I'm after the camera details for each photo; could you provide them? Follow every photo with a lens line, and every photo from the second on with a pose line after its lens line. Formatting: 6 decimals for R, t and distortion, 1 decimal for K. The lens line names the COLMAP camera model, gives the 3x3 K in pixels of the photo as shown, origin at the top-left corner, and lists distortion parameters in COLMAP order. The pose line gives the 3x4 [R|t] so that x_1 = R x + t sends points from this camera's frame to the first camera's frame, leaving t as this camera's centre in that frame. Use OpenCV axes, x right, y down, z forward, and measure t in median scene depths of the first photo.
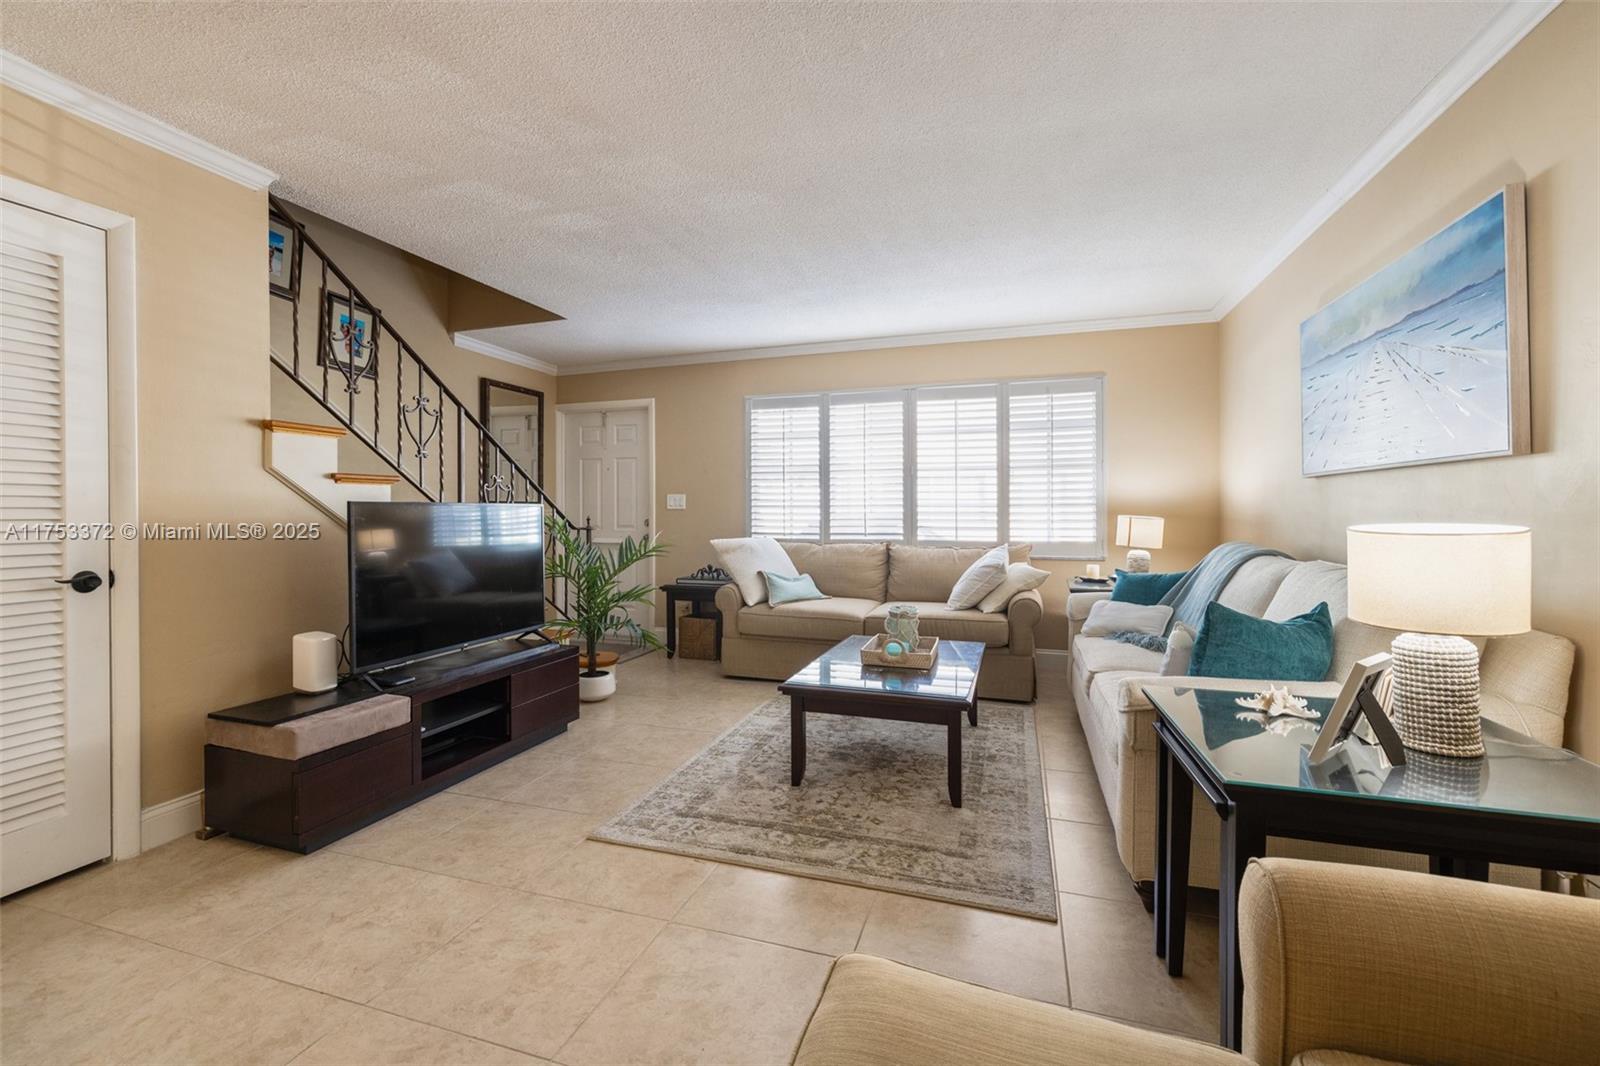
lens RADIAL K [[679.9, 0, 794.5], [0, 679.9, 516.5], [0, 0, 1]] dist [0.000347, -0.000581]
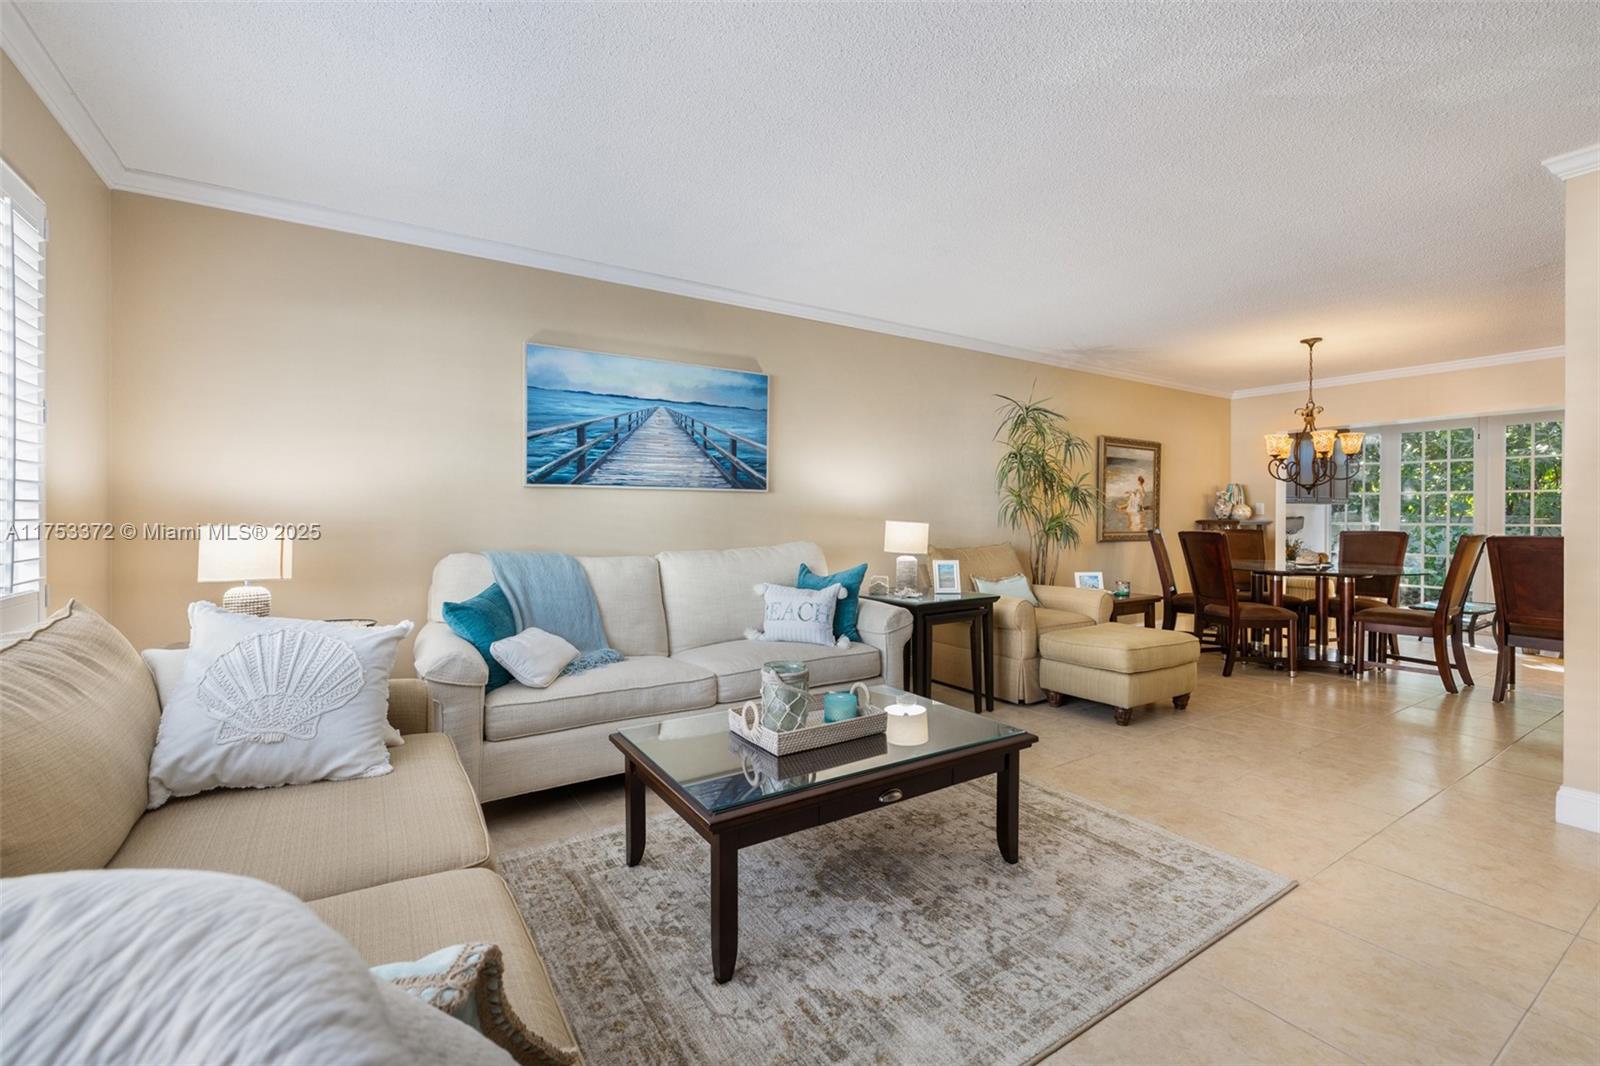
lens RADIAL K [[679.9, 0, 795.3], [0, 679.9, 521.8], [0, 0, 1]] dist [0.000347, -0.000581]
pose [[-0.771561, -0.001574, 0.636153, -0.304282], [0.007298, 0.999909, 0.011324, -0.009985], [-0.636113, 0.013380, -0.771480, 1.754543]]
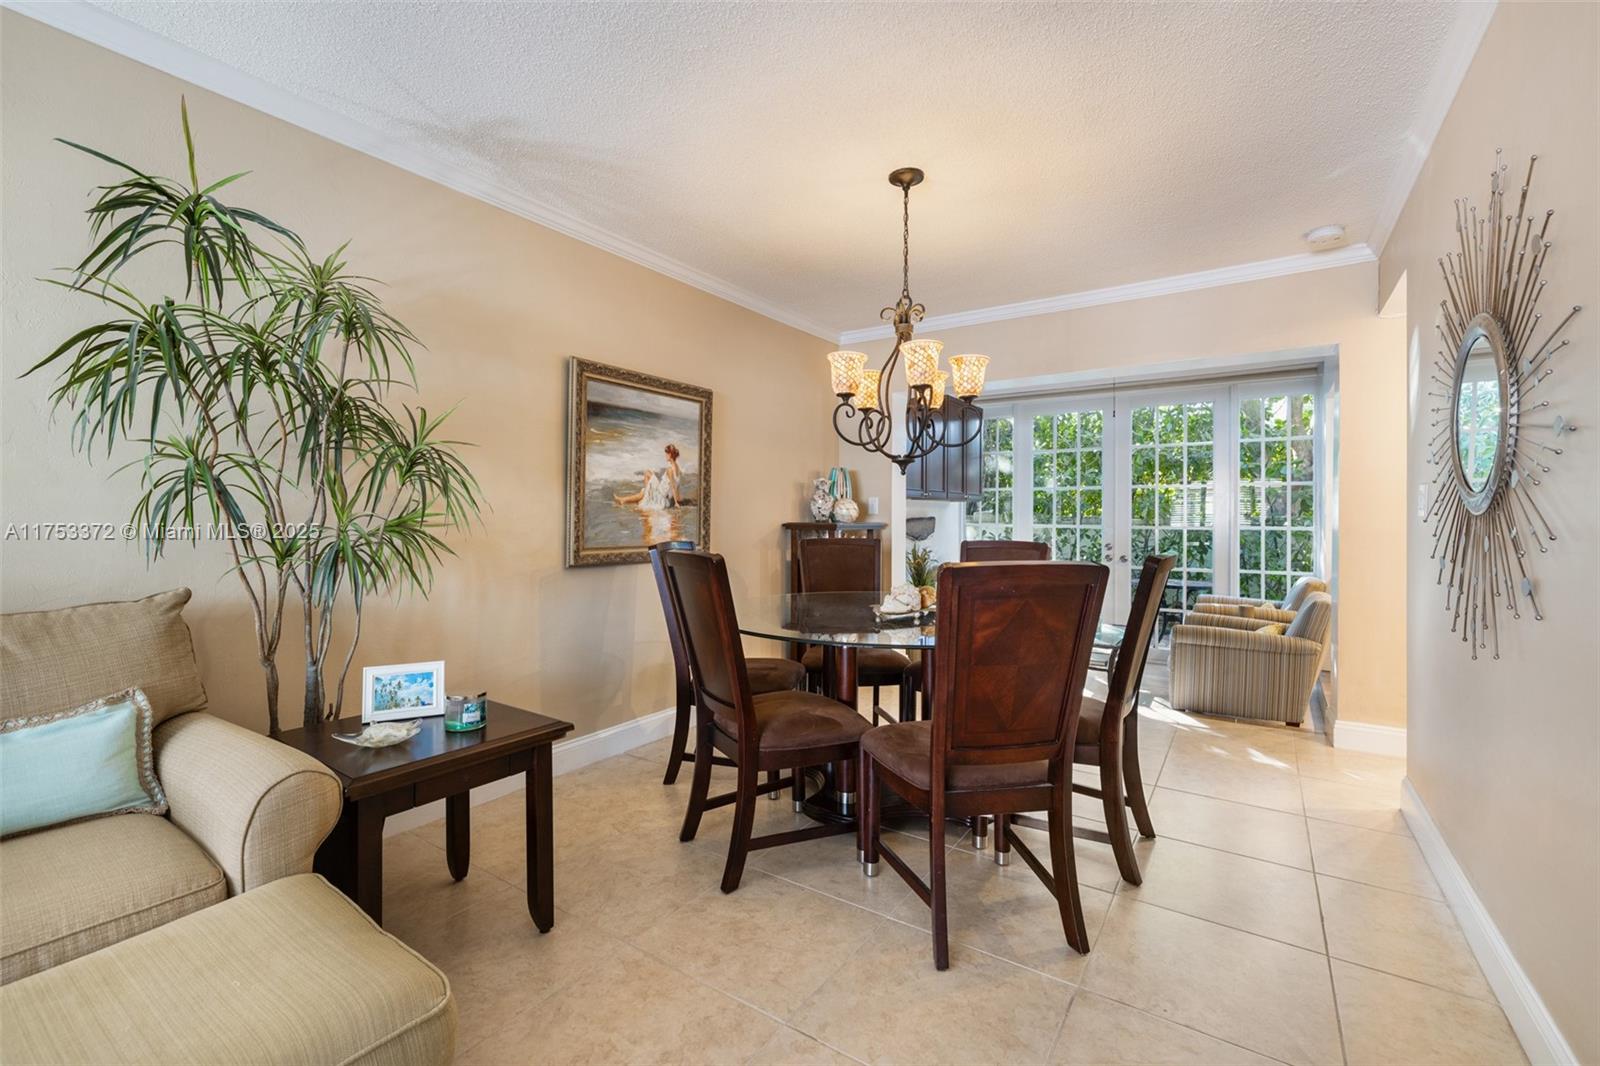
lens RADIAL K [[679.9, 0, 796.5], [0, 679.9, 523.2], [0, 0, 1]] dist [0.000347, -0.000581]
pose [[-0.958915, 0.002361, 0.283683, -0.331720], [0.006858, 0.999866, 0.014862, -0.000140], [-0.283610, 0.016197, -0.958803, 0.422022]]
